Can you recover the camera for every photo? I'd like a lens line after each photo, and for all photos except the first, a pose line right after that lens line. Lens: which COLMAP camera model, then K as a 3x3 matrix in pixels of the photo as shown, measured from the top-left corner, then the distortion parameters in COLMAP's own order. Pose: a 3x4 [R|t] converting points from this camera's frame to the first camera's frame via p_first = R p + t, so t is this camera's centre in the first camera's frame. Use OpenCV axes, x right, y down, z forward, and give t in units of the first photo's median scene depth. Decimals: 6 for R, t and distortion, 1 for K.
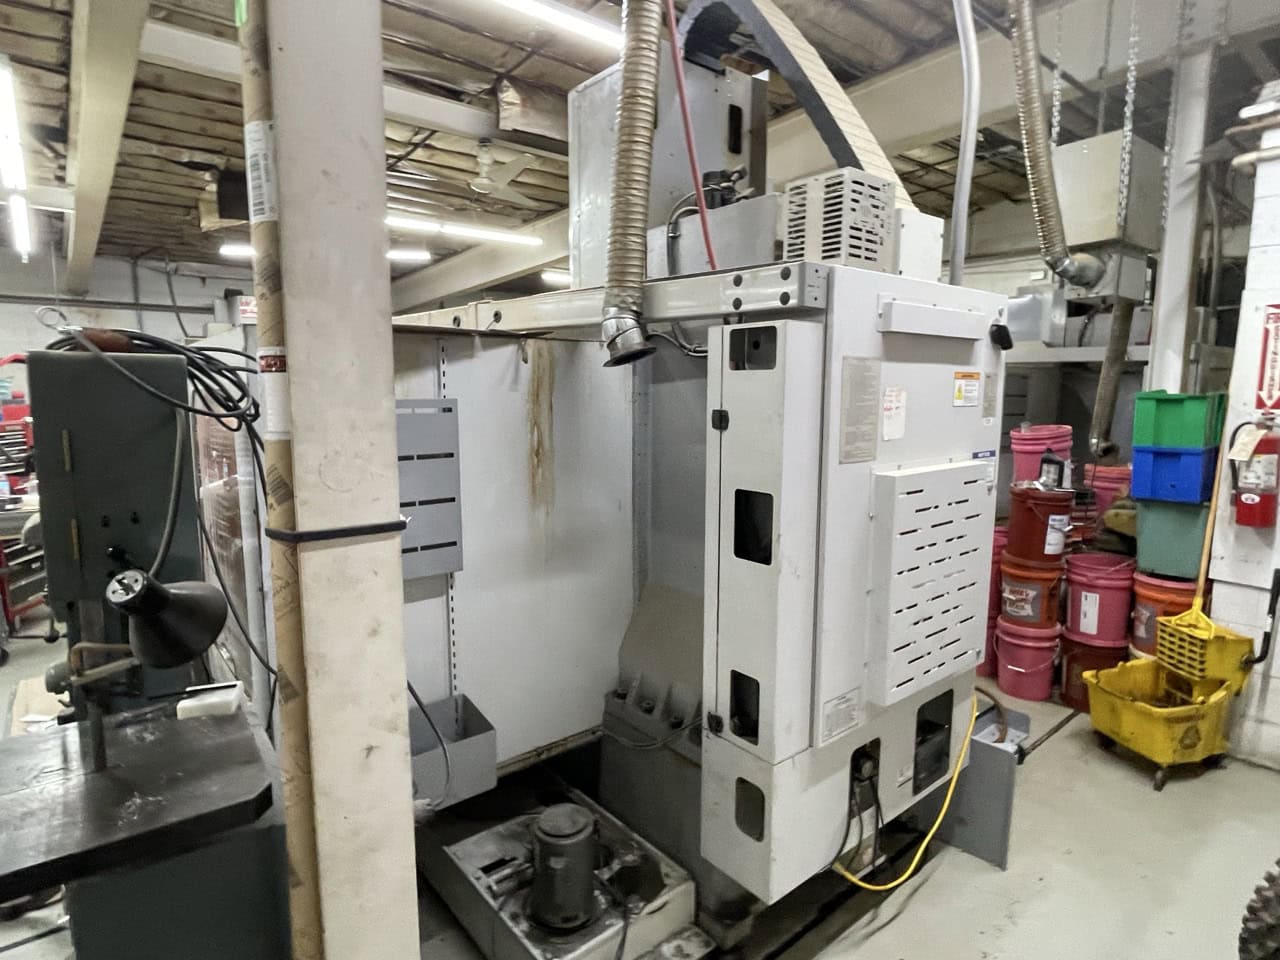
lens RADIAL K [[724.7, 0, 708.2], [0, 724.7, 479.4], [0, 0, 1]] dist [-0.136209, 0.027655]
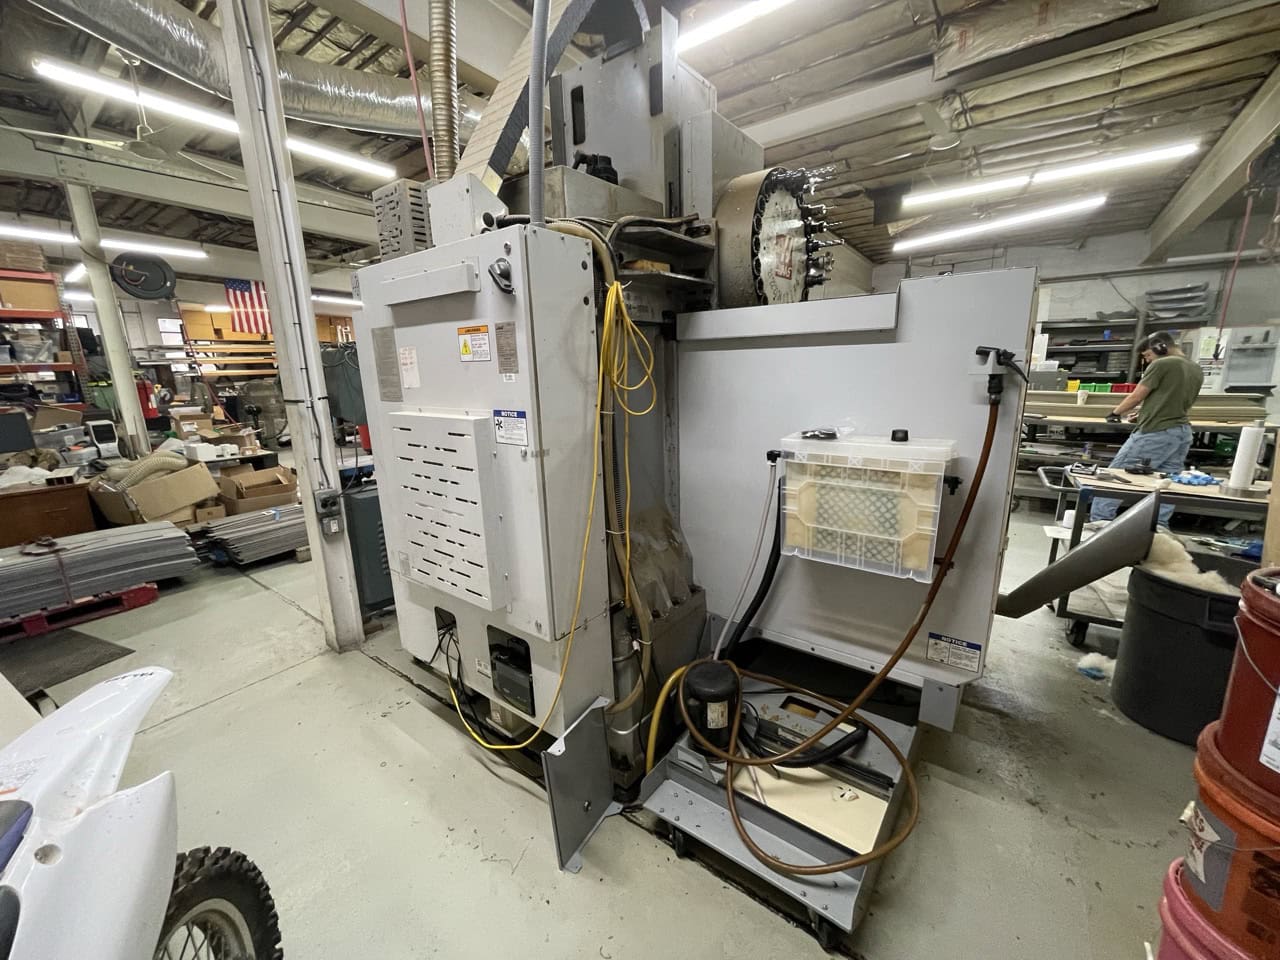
lens RADIAL K [[522.2, 0, 640.0], [0, 522.2, 480.0], [0, 0, 1]] dist [0.000137, -0.000021]
pose [[0.182618, 0.206353, -0.961285, 1.429182], [-0.103163, 0.976351, 0.189989, -0.126409], [0.977757, 0.064474, 0.199588, 1.343519]]
